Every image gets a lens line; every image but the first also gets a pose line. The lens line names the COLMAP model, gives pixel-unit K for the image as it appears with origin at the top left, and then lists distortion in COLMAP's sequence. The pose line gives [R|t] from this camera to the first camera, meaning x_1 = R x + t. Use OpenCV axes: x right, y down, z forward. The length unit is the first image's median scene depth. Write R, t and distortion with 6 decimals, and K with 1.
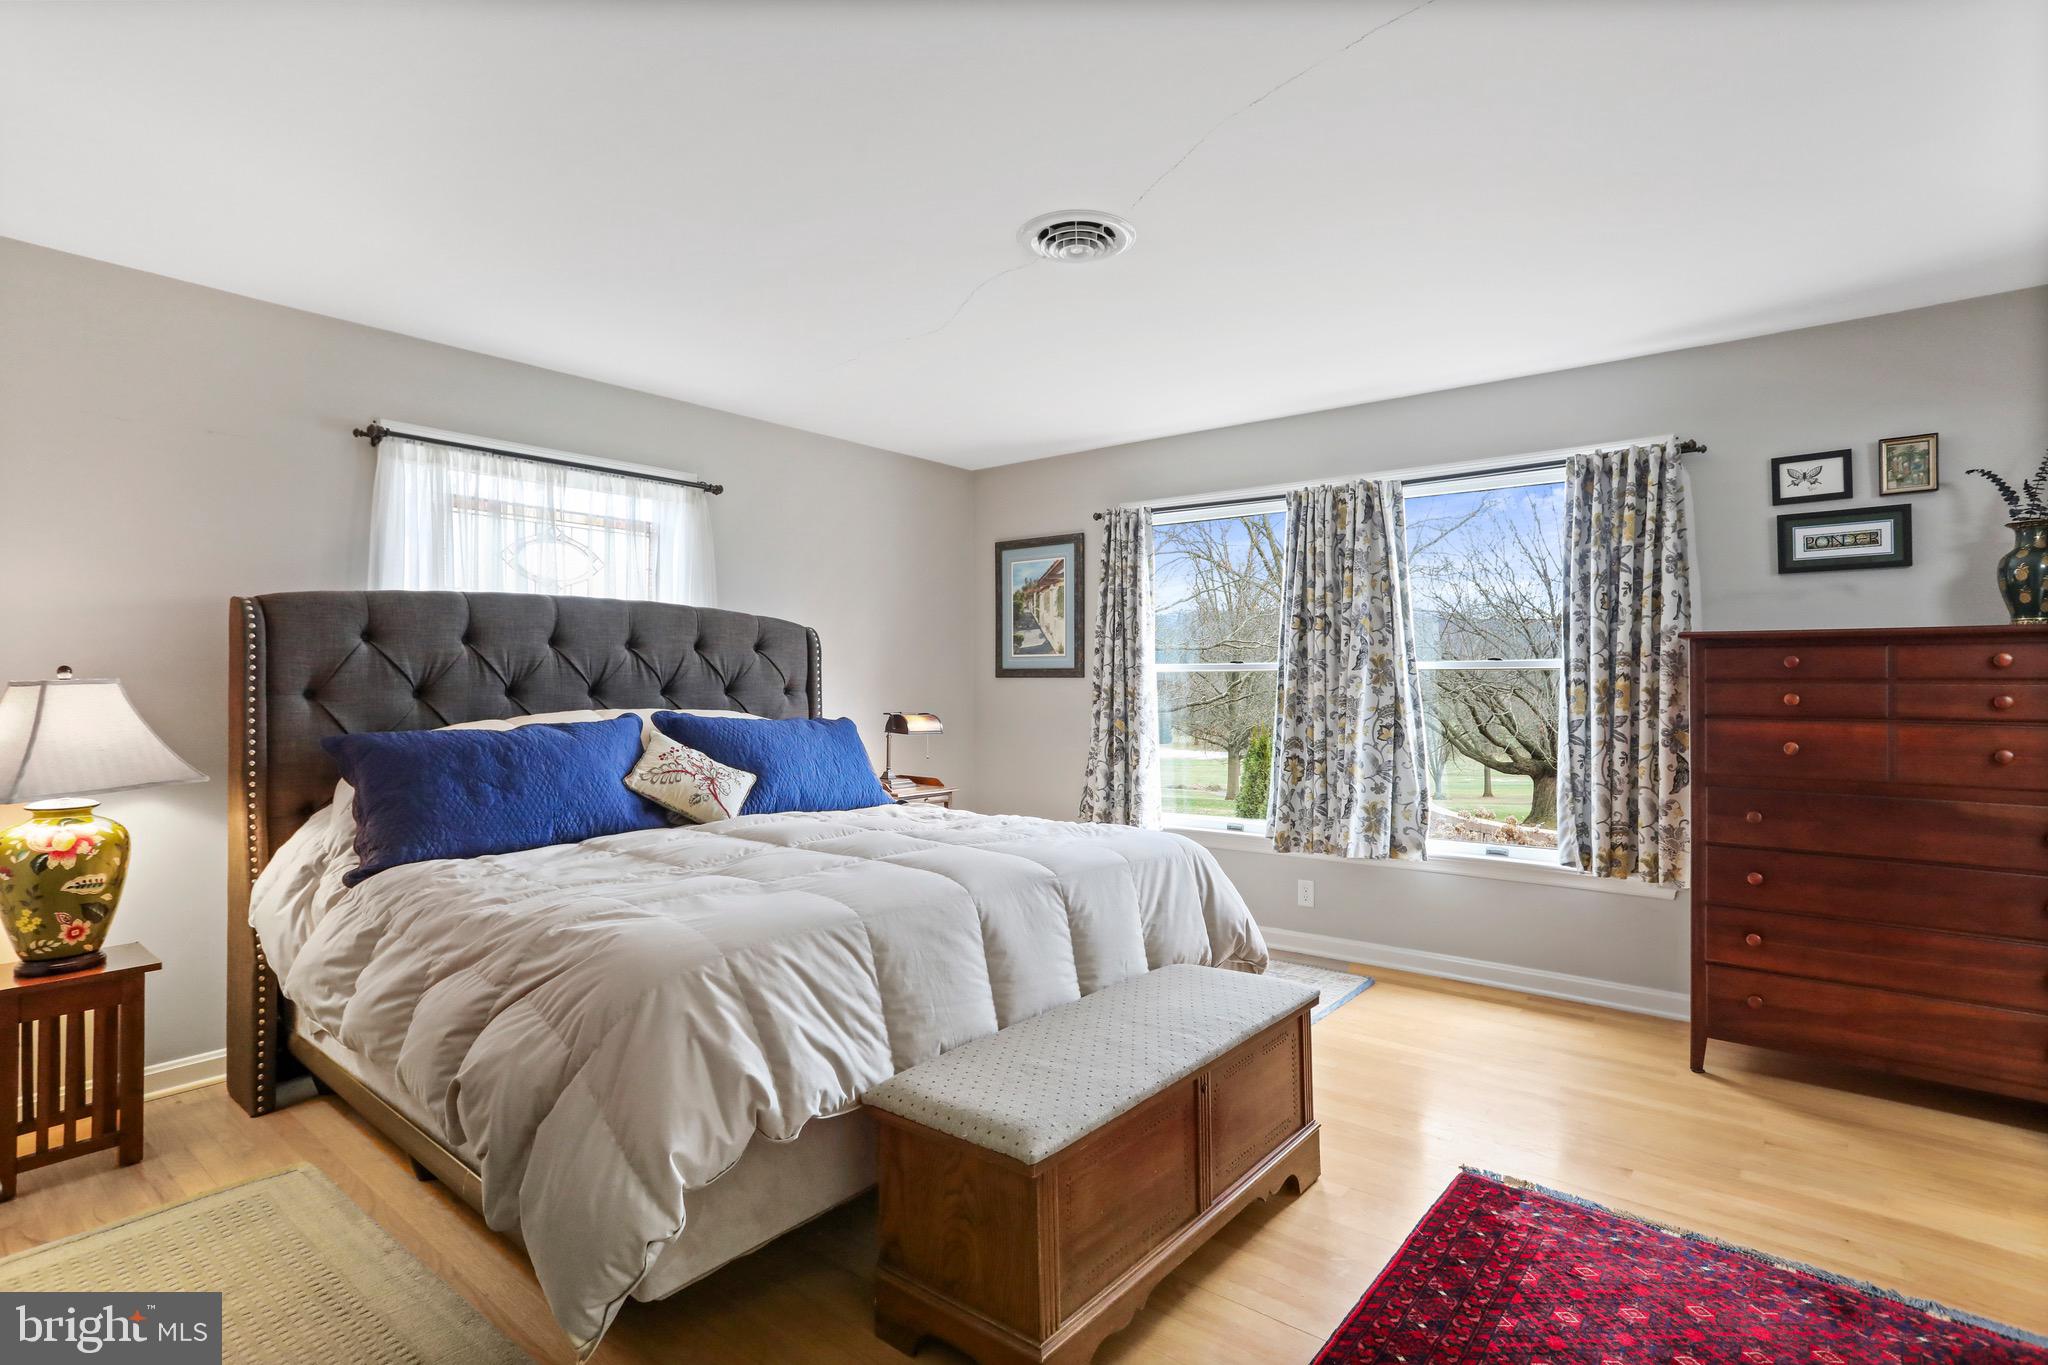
lens RADIAL K [[994.7, 0, 1031.2], [0, 994.7, 680.4], [0, 0, 1]] dist [-0.052968, 0.024098]
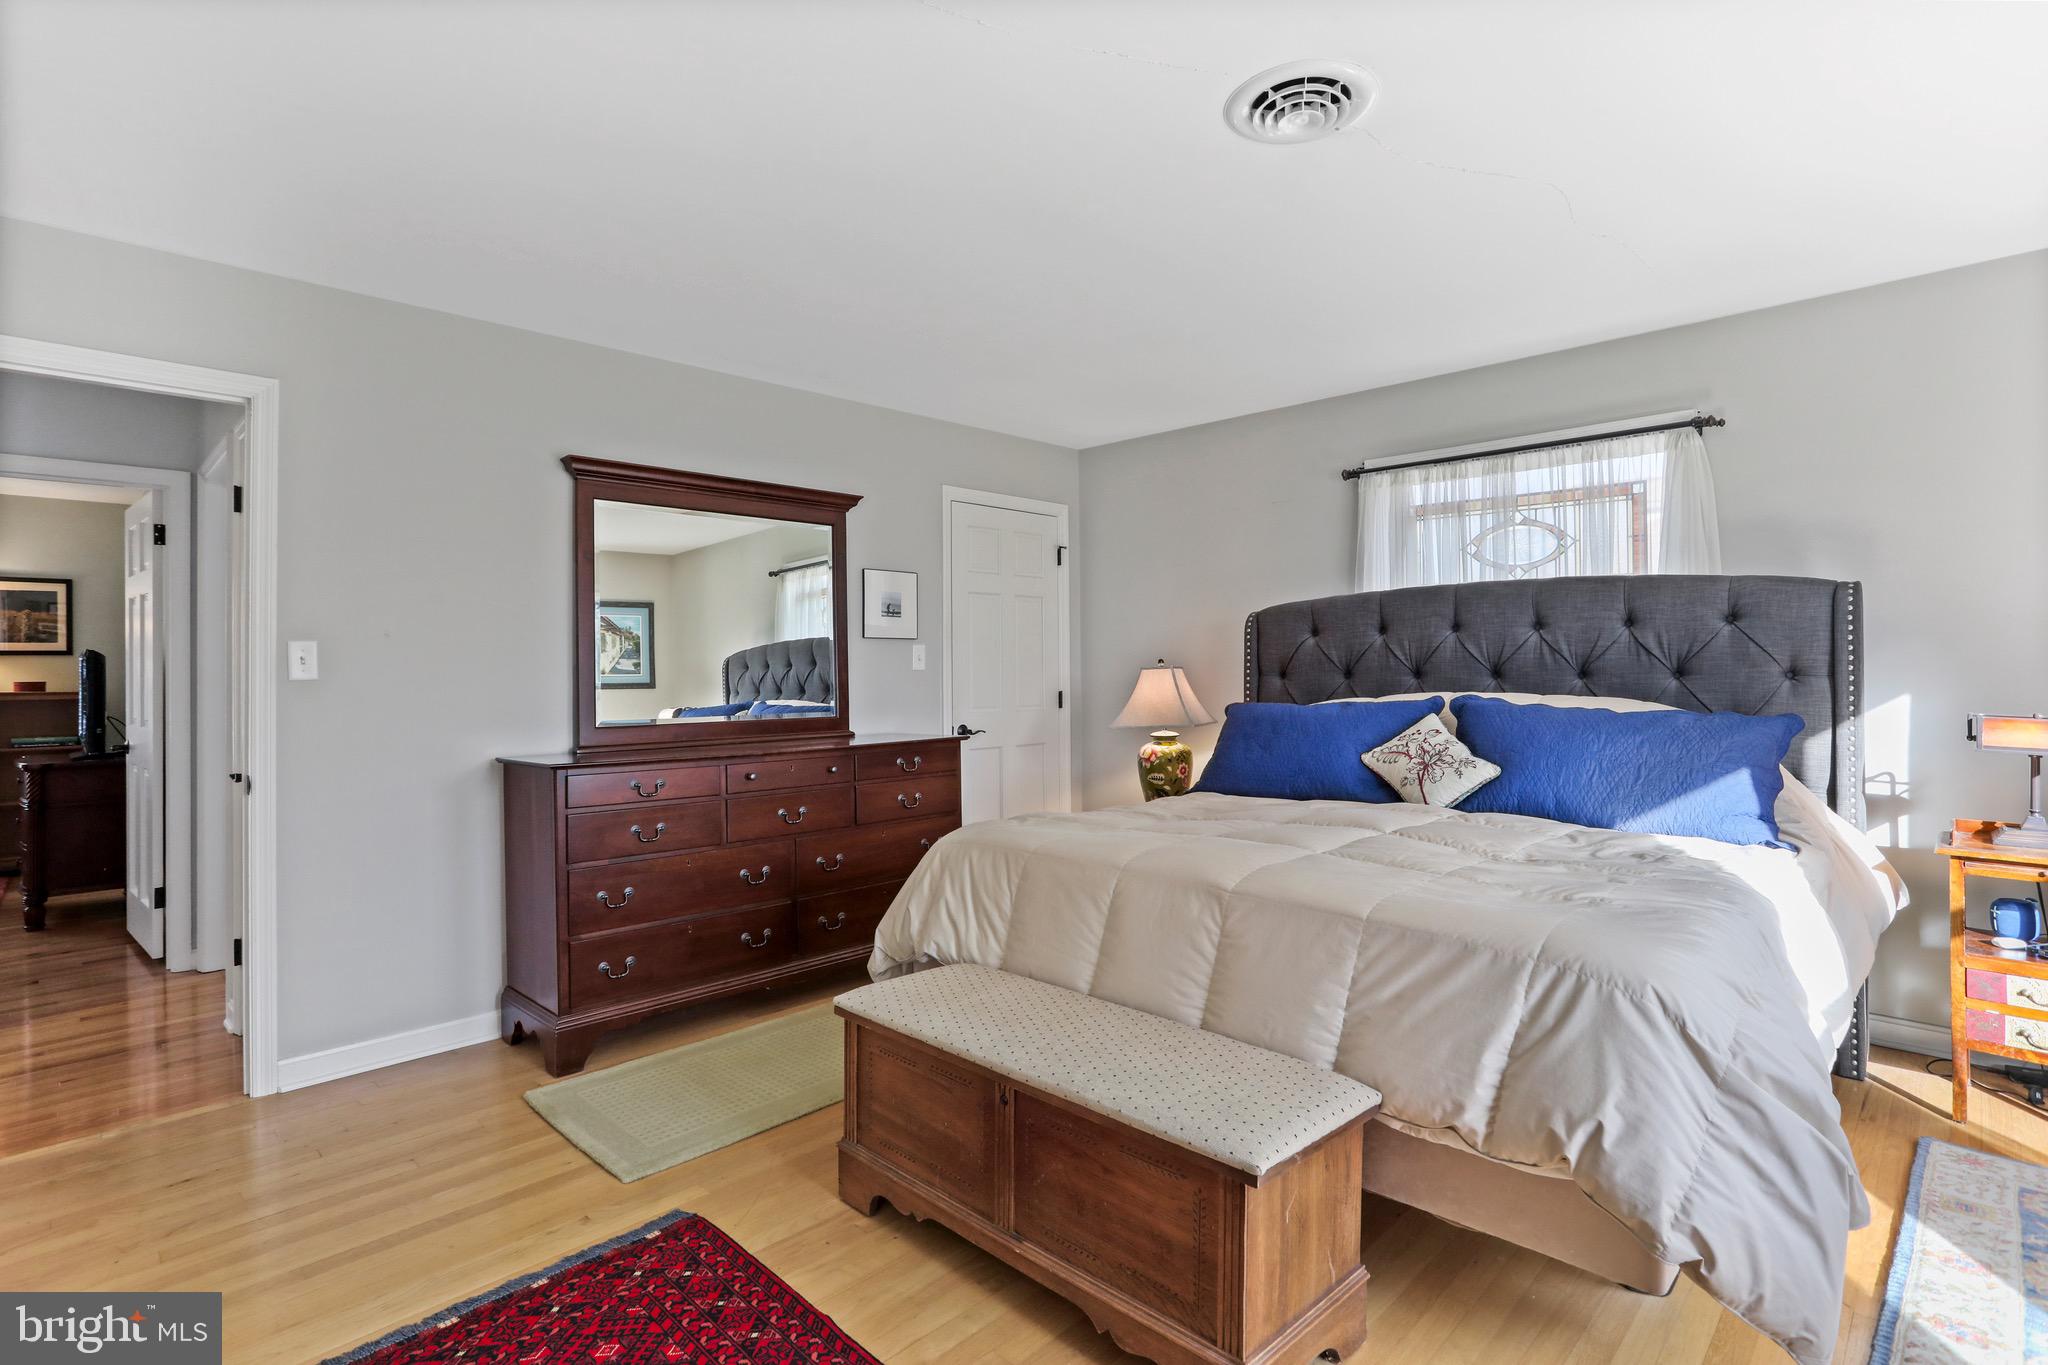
lens RADIAL K [[994.7, 0, 1029.7], [0, 994.7, 668.7], [0, 0, 1]] dist [-0.052968, 0.024098]
pose [[-0.080610, -0.005779, -0.996729, 0.646312], [0.003341, 0.999976, -0.006068, 0.010391], [0.996740, -0.003820, -0.080589, 0.658043]]
